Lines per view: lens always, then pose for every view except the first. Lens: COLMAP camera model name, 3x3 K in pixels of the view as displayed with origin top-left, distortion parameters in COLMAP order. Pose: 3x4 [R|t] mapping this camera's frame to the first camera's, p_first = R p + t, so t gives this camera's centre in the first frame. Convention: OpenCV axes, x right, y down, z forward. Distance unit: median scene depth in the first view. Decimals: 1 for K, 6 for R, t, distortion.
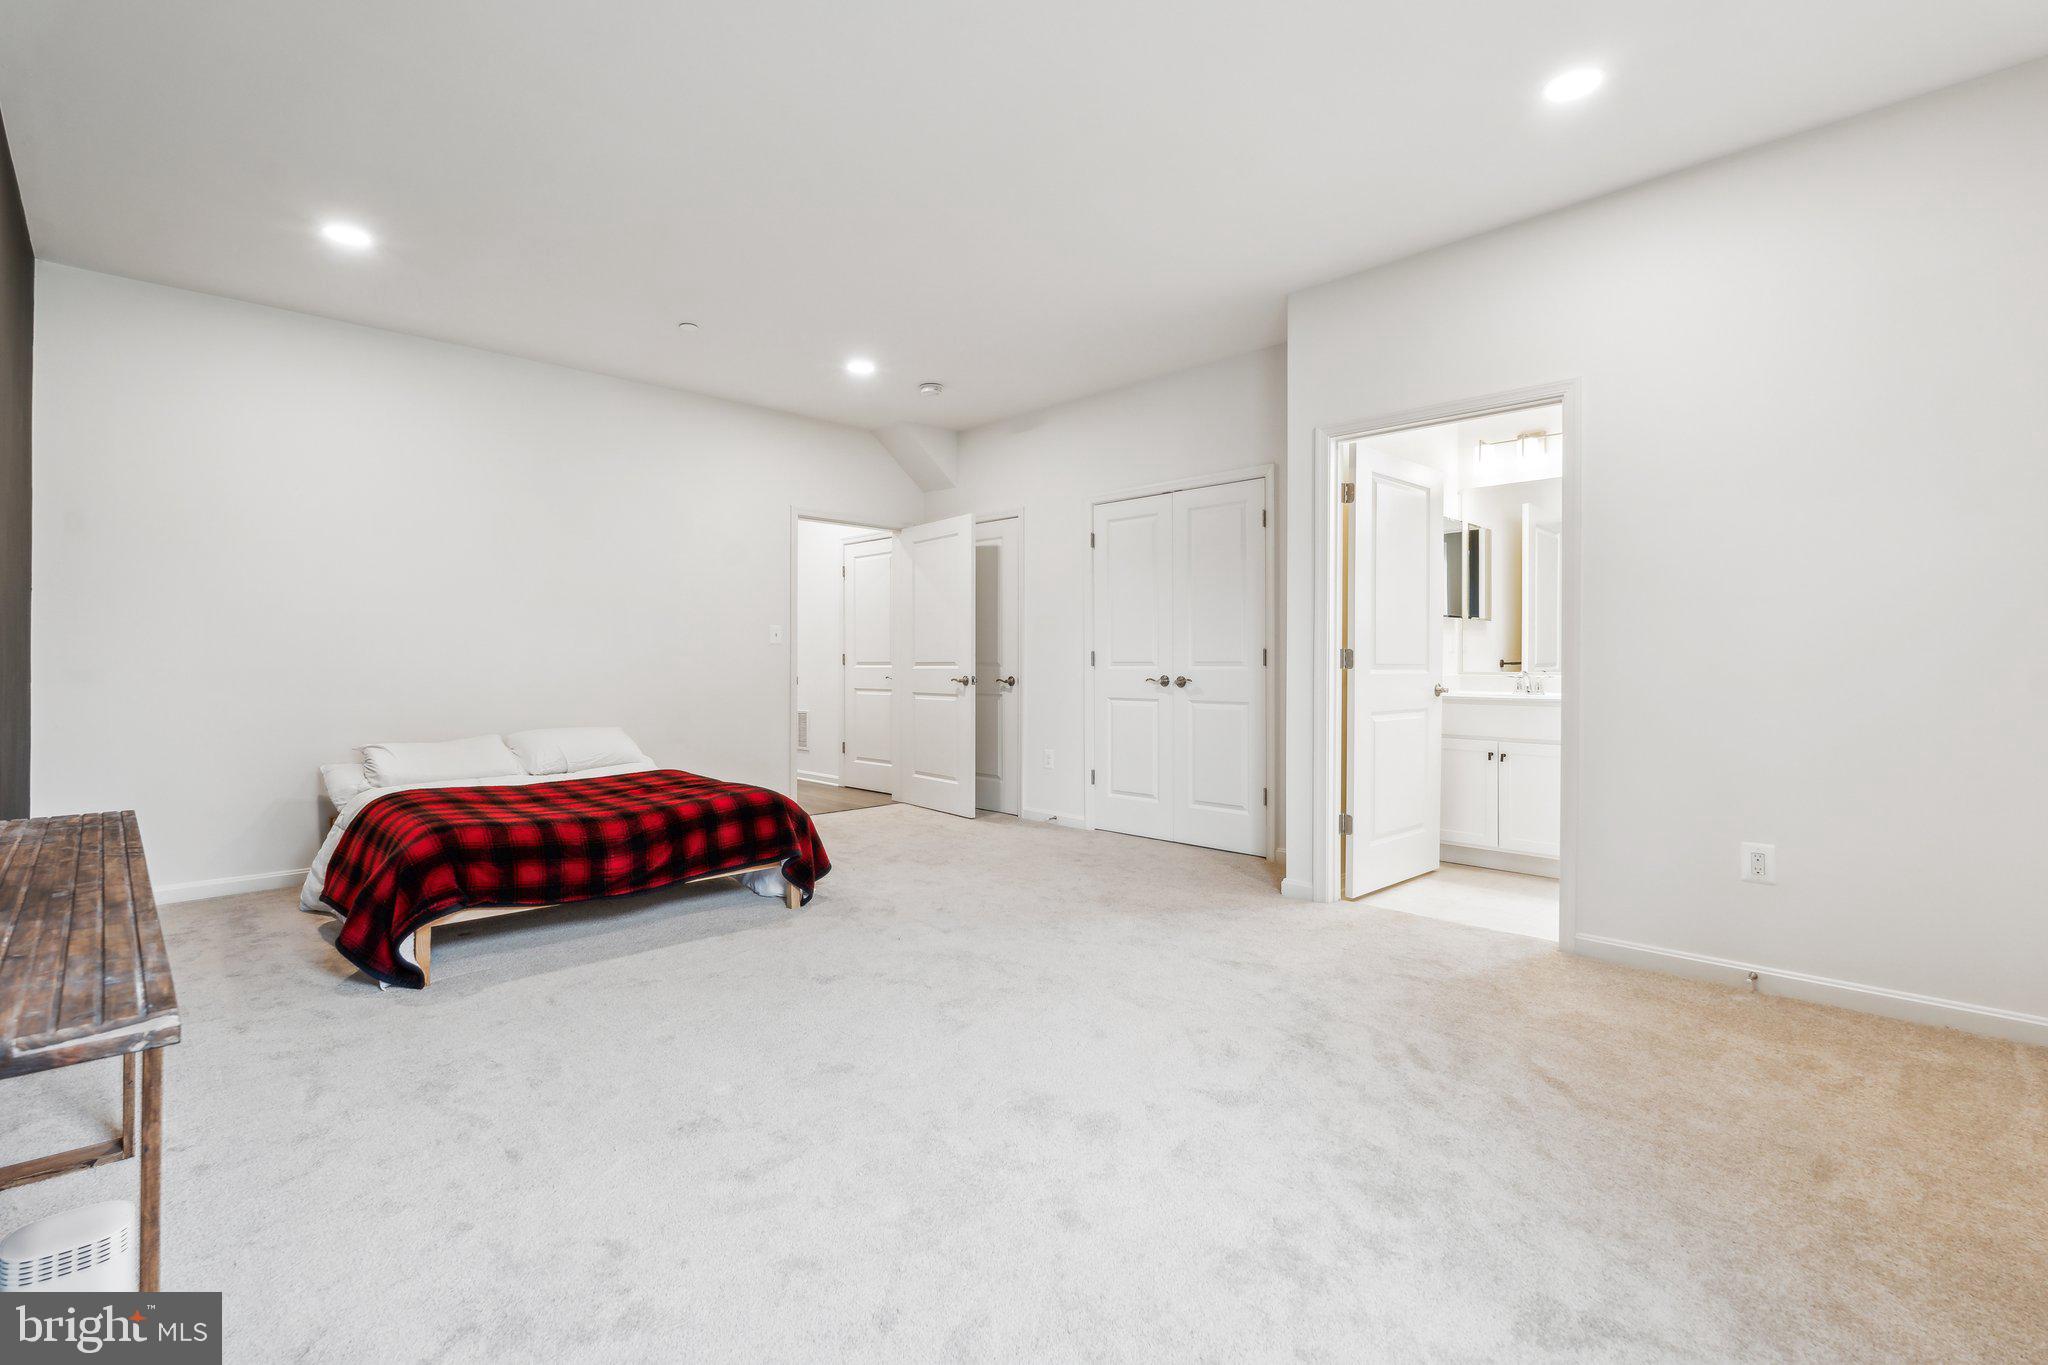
lens RADIAL K [[916.6, 0, 1021.1], [0, 916.6, 671.4], [0, 0, 1]] dist [-0.001229, 0.000366]
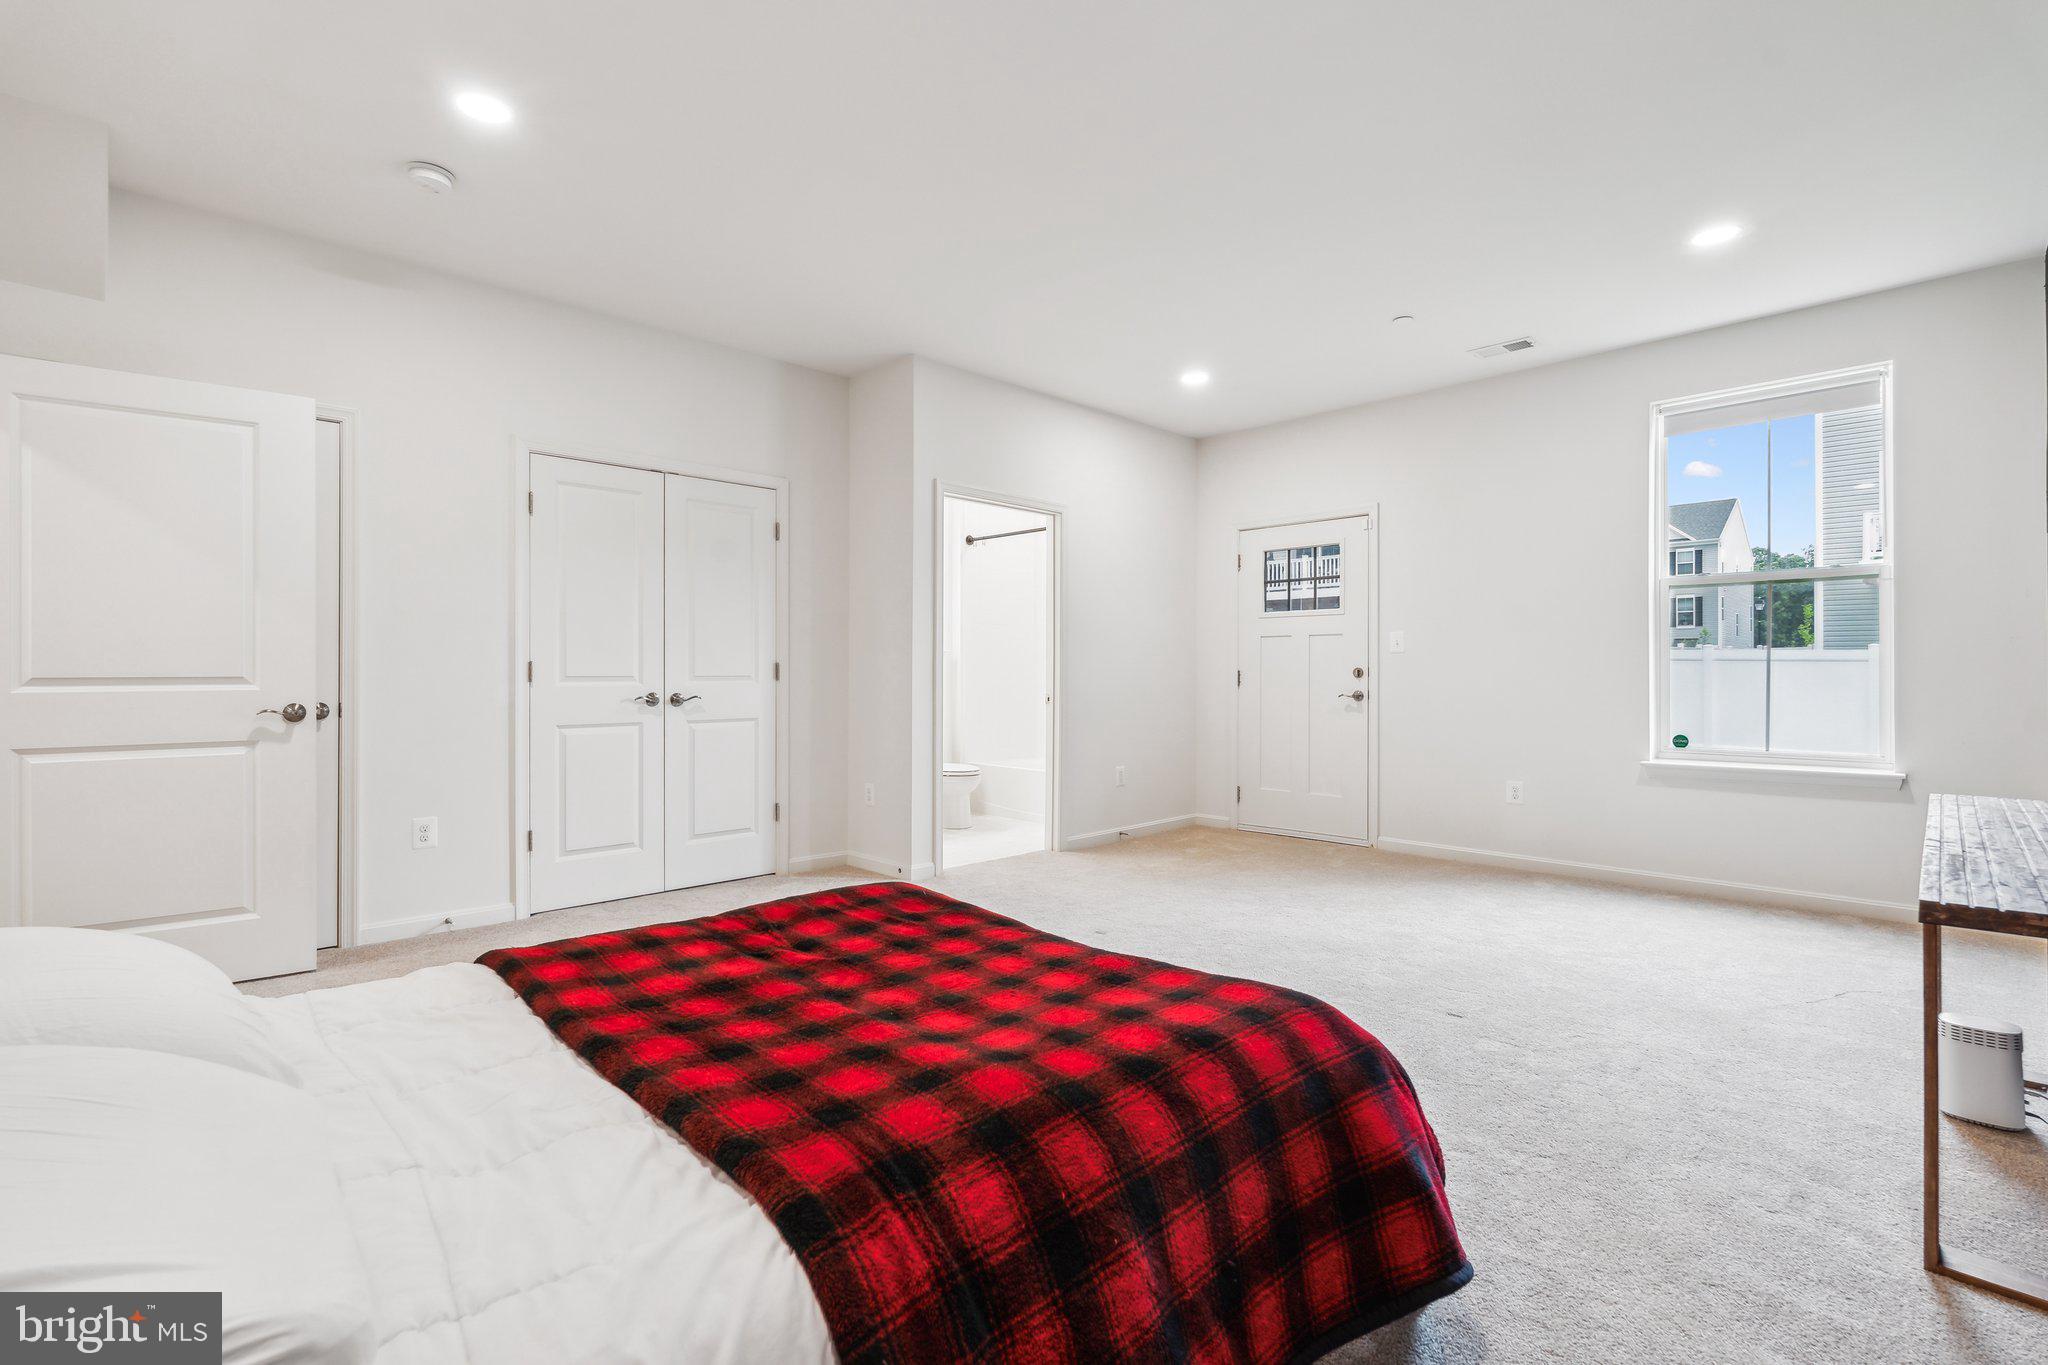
lens RADIAL K [[916.6, 0, 1021.1], [0, 916.6, 671.4], [0, 0, 1]] dist [-0.001229, 0.000366]
pose [[0.014229, -0.002856, 0.999895, -0.662682], [0.001362, 0.999995, 0.002837, -0.016631], [-0.999898, 0.001321, 0.014233, 0.663369]]
